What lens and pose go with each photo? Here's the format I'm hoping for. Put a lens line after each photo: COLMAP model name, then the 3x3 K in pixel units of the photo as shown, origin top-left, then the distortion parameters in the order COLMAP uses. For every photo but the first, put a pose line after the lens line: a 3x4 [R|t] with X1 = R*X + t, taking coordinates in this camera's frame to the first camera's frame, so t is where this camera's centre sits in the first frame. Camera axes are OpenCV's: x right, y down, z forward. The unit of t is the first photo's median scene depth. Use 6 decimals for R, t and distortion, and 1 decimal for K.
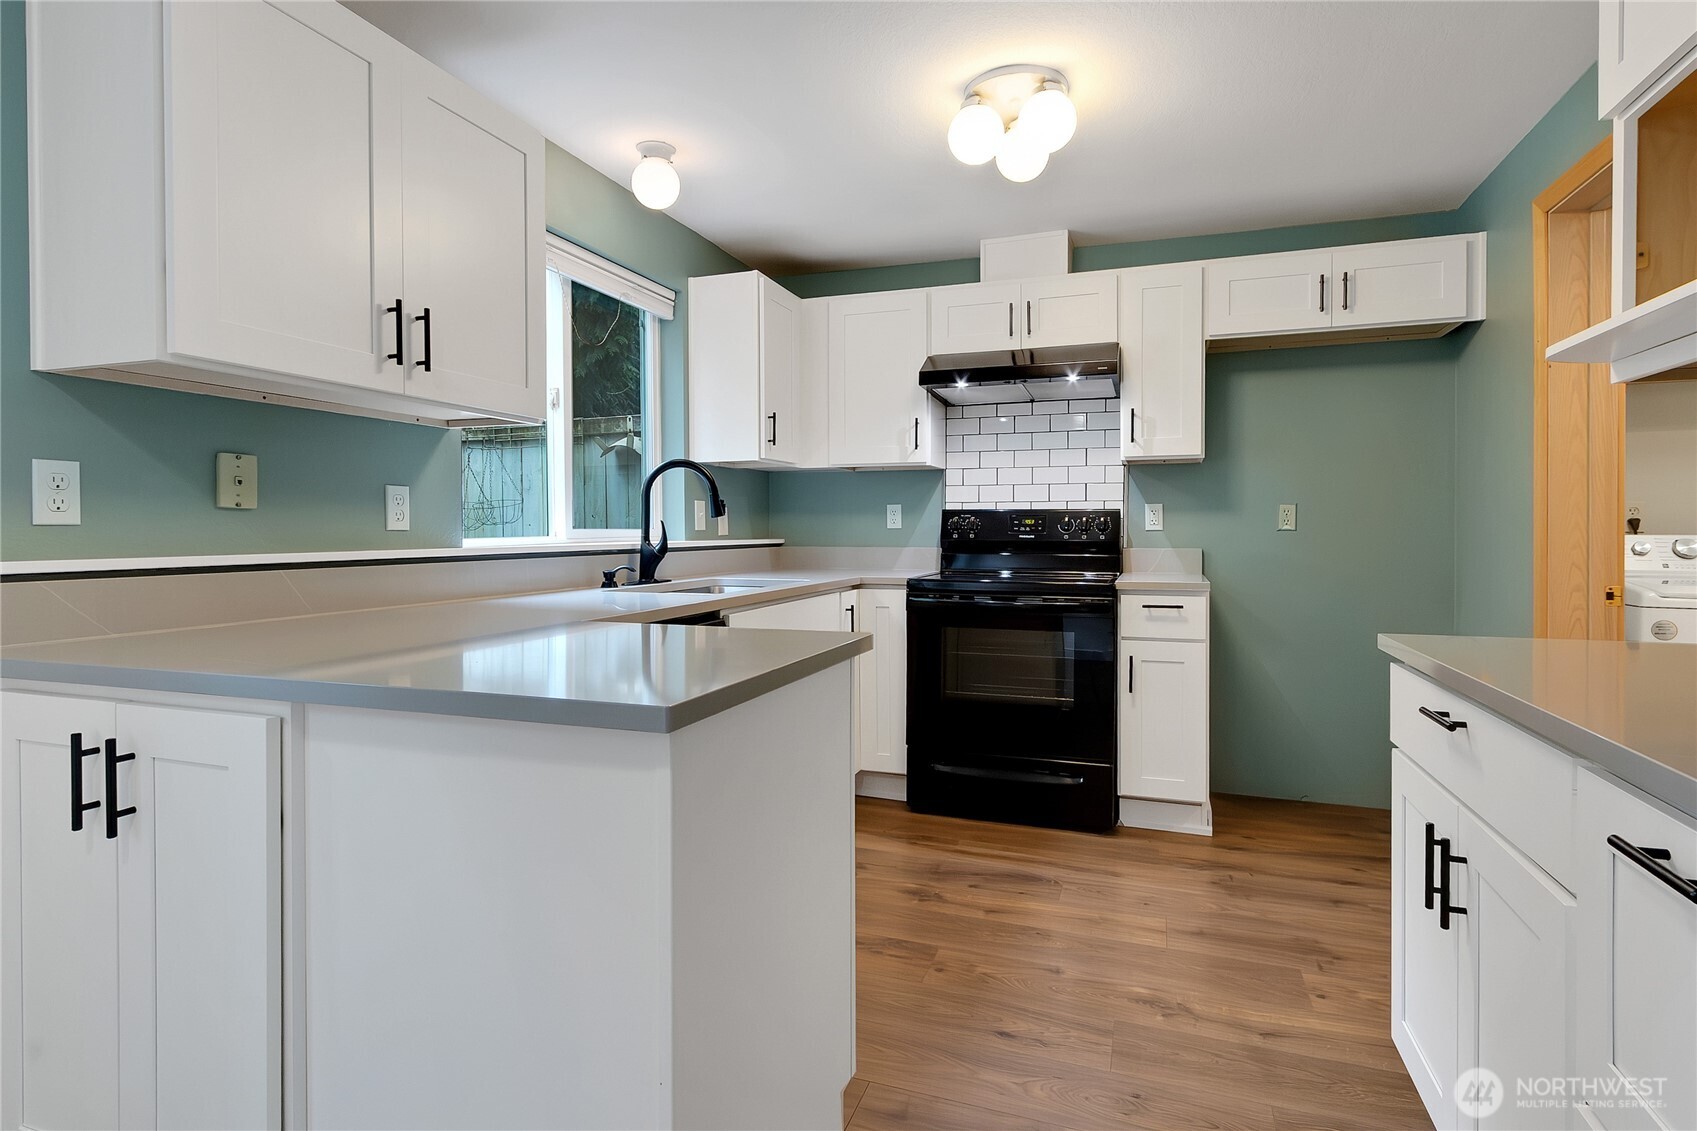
lens RADIAL K [[838.9, 0, 851.7], [0, 838.9, 534.8], [0, 0, 1]] dist [0.001548, 0.000345]
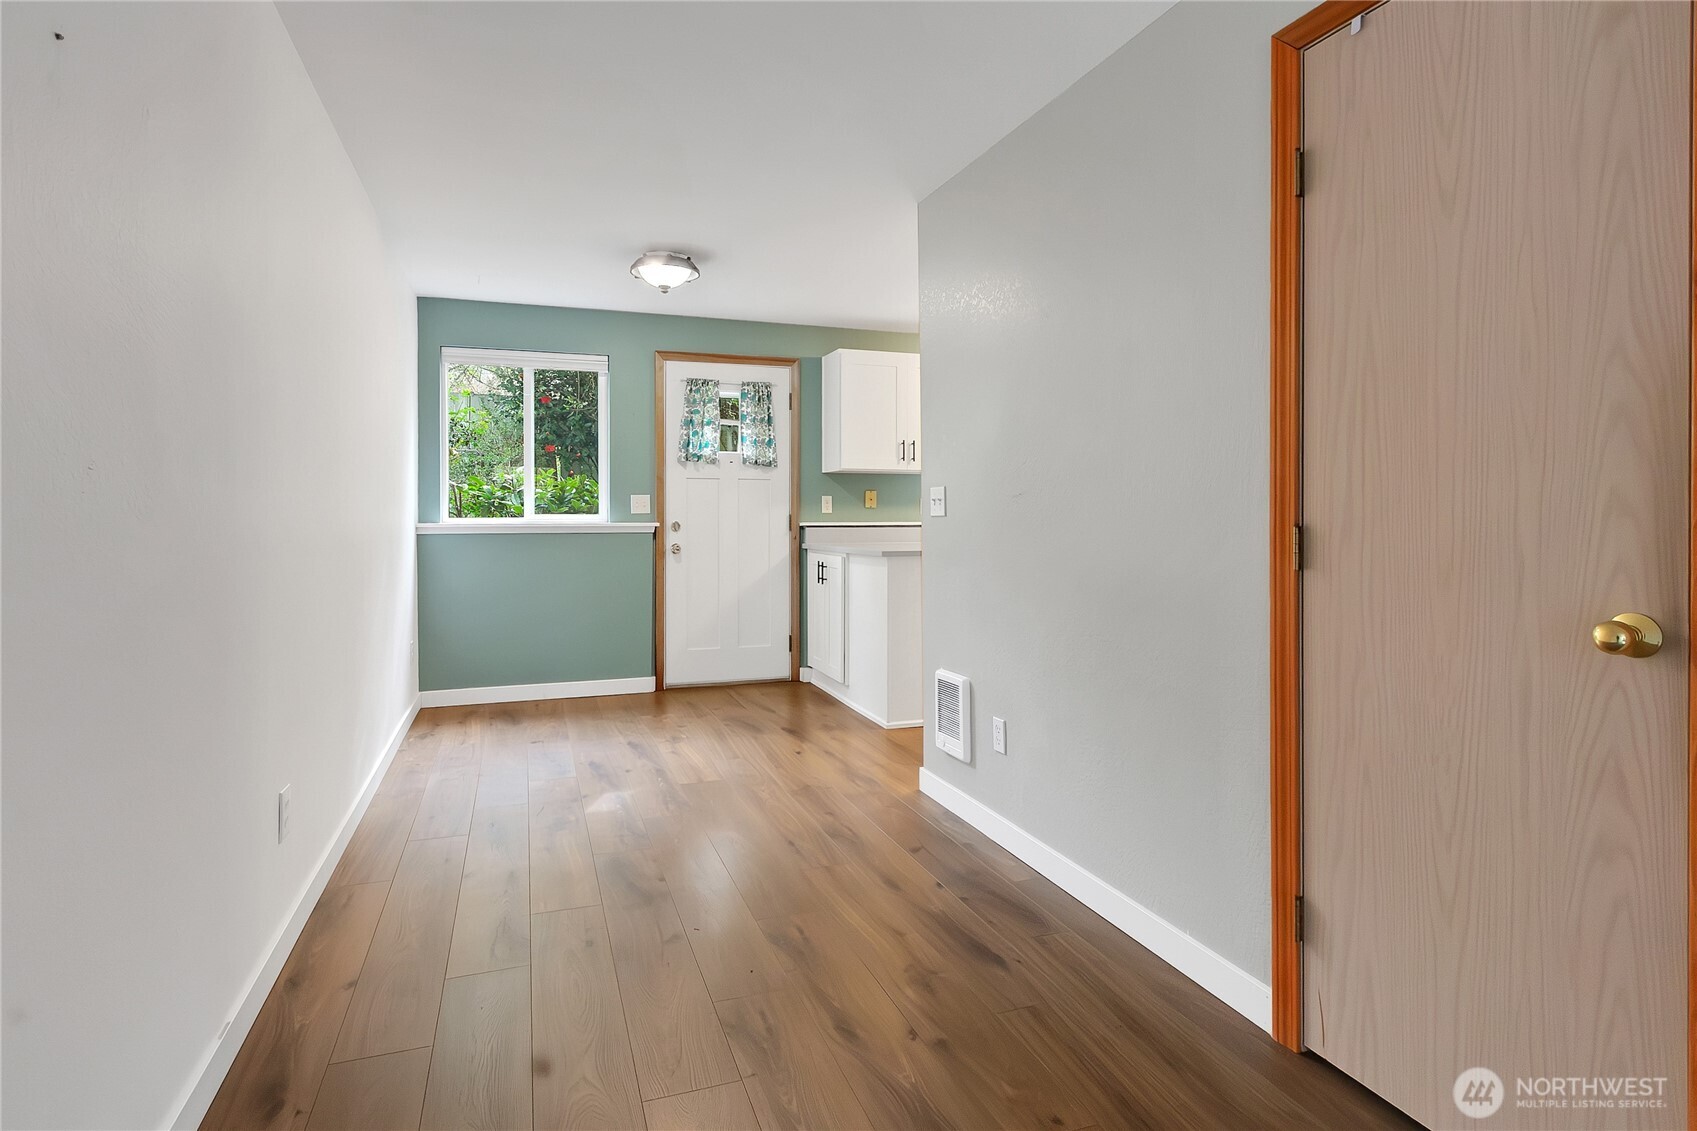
lens RADIAL K [[839.0, 0, 809.2], [0, 839.0, 518.0], [0, 0, 1]] dist [0.001149, 0.000119]
pose [[0.597129, 0.003753, -0.802136, 1.105867], [-0.006142, 0.999981, 0.000106, 0.005282], [0.802122, 0.004864, 0.597141, -0.716506]]
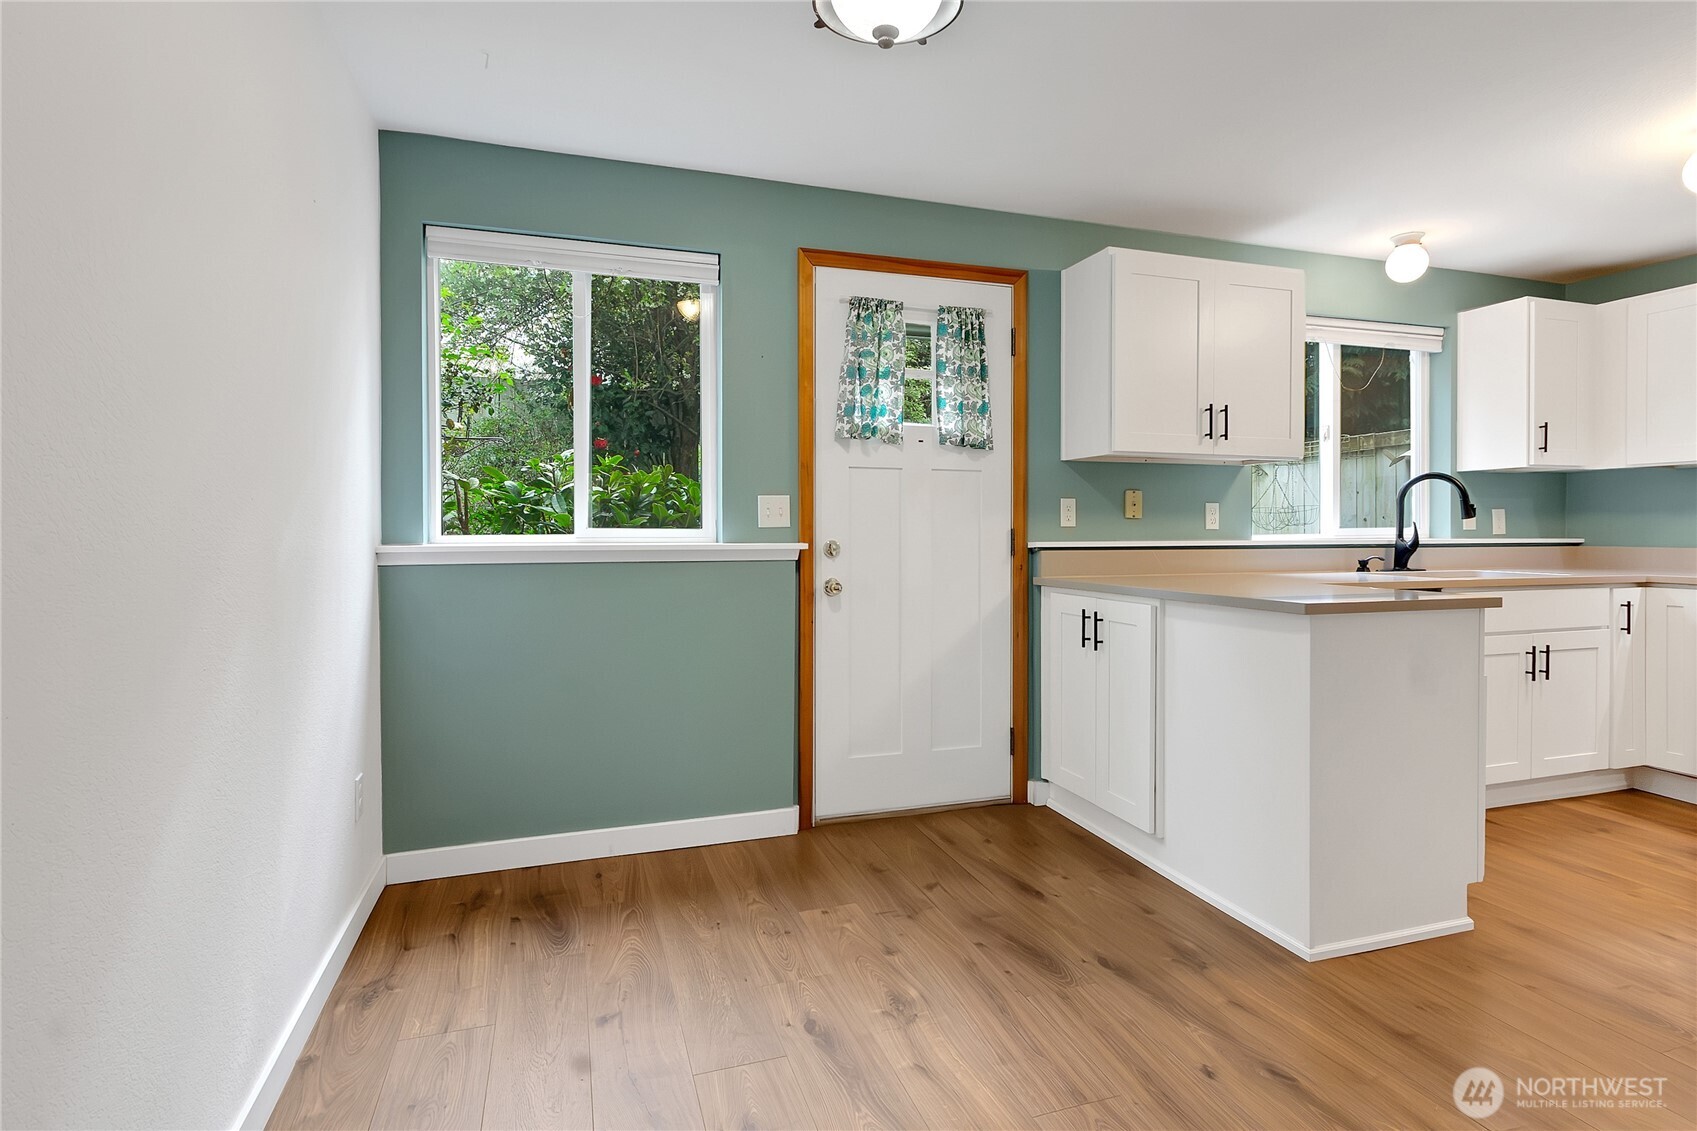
lens RADIAL K [[838.9, 0, 851.7], [0, 838.9, 534.8], [0, 0, 1]] dist [0.001548, 0.000345]
pose [[0.599808, 0.007392, -0.800110, 0.295651], [-0.006077, 0.999971, 0.004683, 0.001826], [0.800121, 0.002053, 0.599836, -0.468663]]
